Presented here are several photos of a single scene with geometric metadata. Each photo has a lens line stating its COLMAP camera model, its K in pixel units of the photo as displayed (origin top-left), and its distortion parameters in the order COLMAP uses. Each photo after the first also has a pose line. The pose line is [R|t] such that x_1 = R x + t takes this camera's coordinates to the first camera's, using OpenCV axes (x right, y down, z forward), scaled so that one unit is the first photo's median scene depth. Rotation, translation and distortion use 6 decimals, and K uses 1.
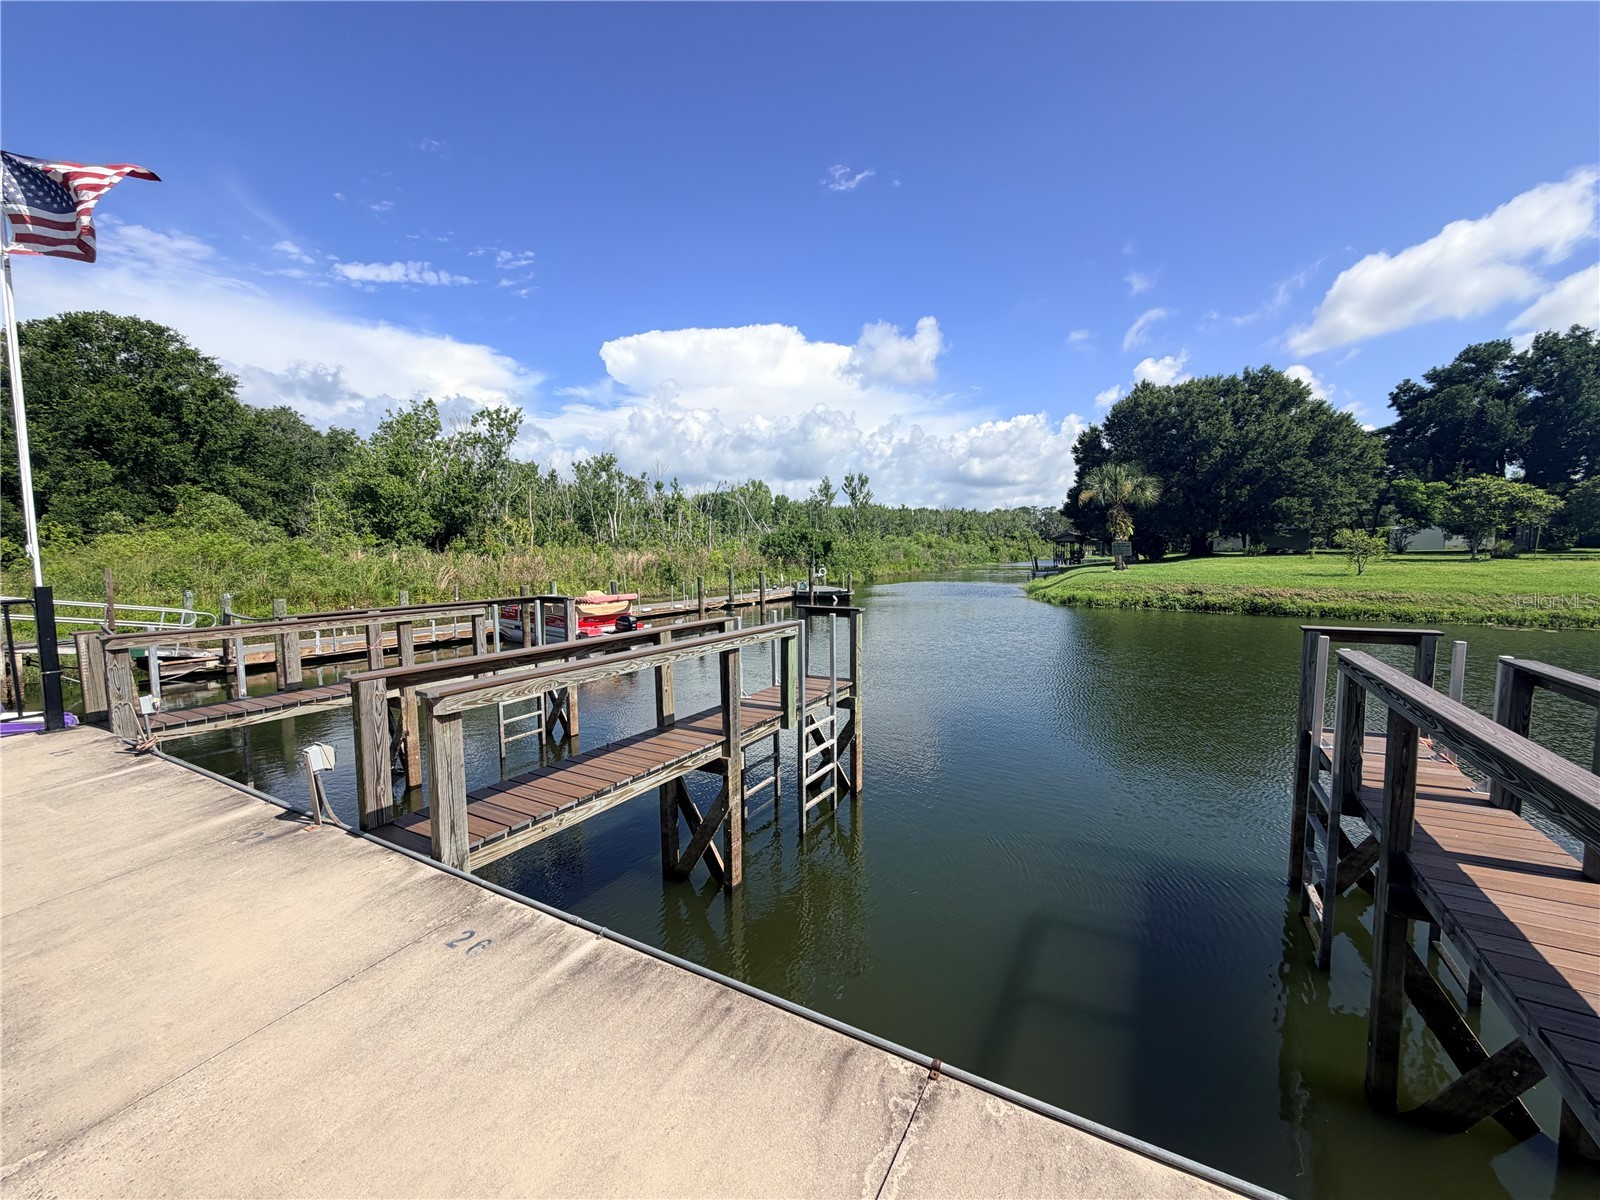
lens RADIAL K [[640.2, 0, 794.2], [0, 640.2, 602.1], [0, 0, 1]] dist [0.001452, -0.000044]
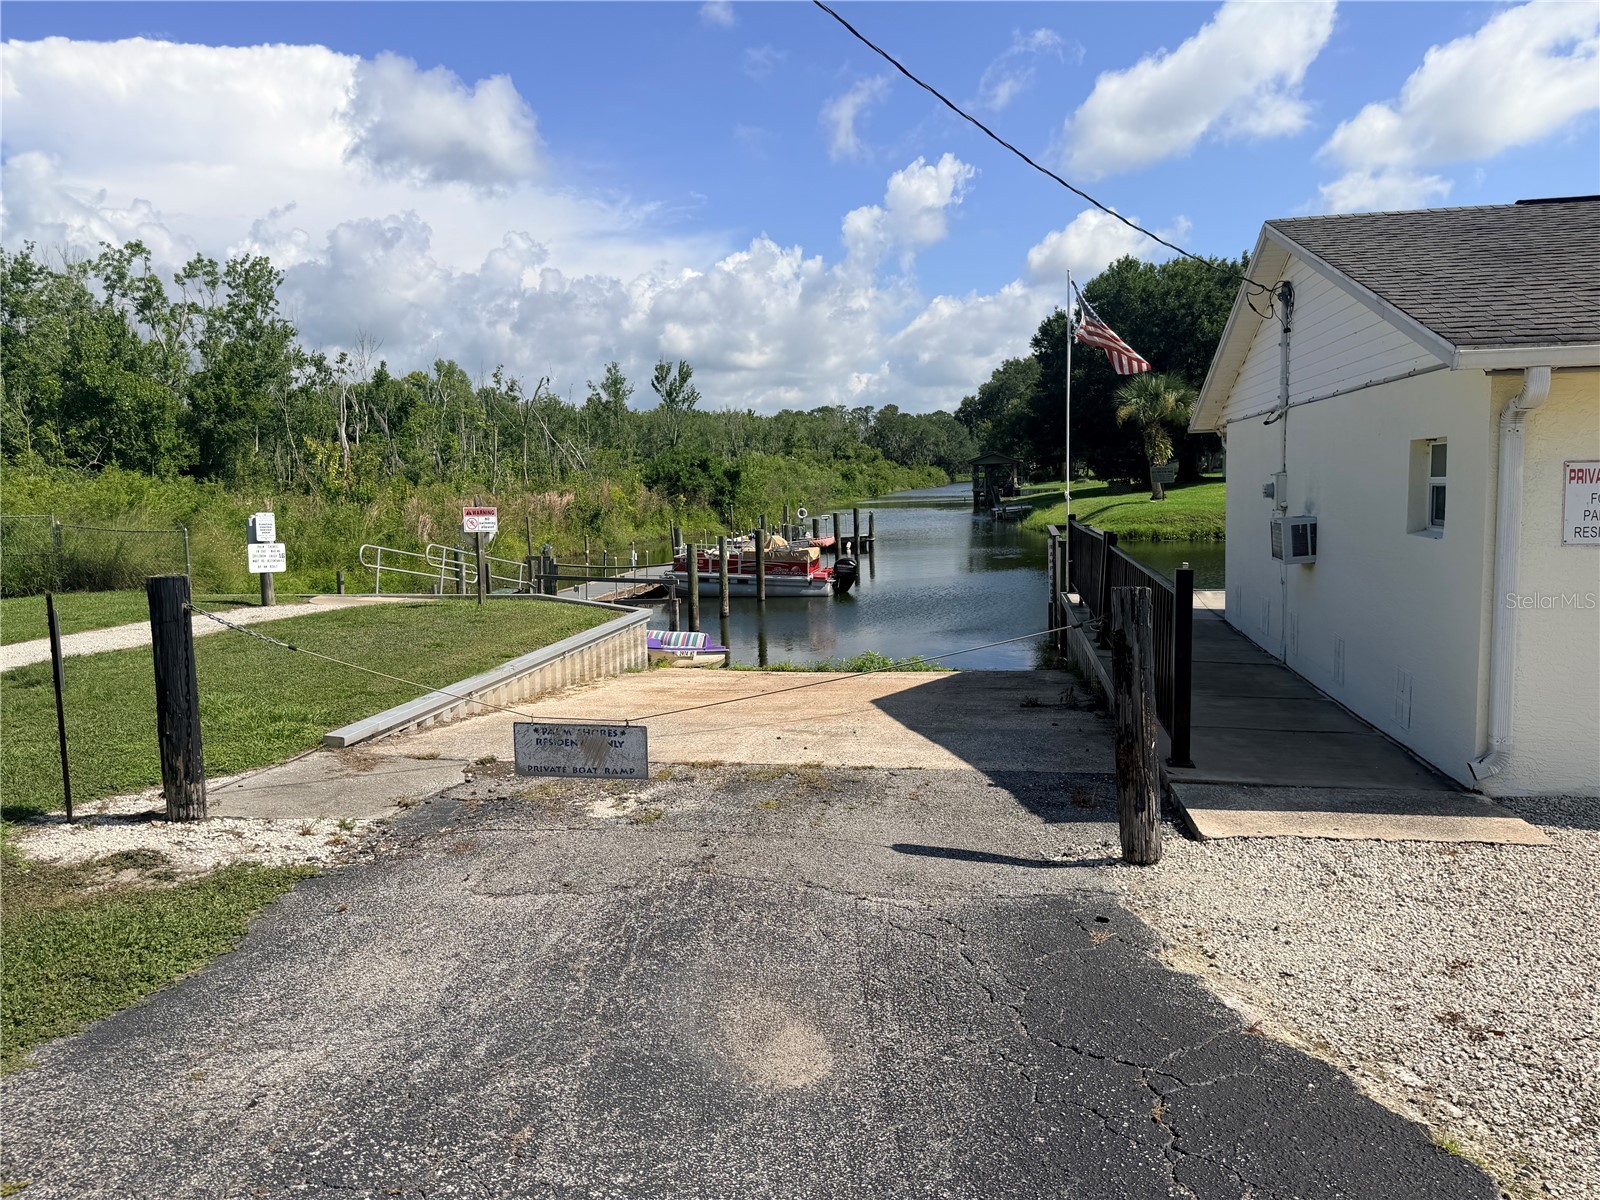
lens RADIAL K [[1166.8, 0, 727.4], [0, 1166.8, 602.4], [0, 0, 1]] dist [0.041864, -0.049296]
pose [[0.951586, -0.047978, 0.303616, -0.266418], [0.040712, 0.998714, 0.030220, 0.008341], [-0.304675, -0.016396, 0.952315, -0.159909]]
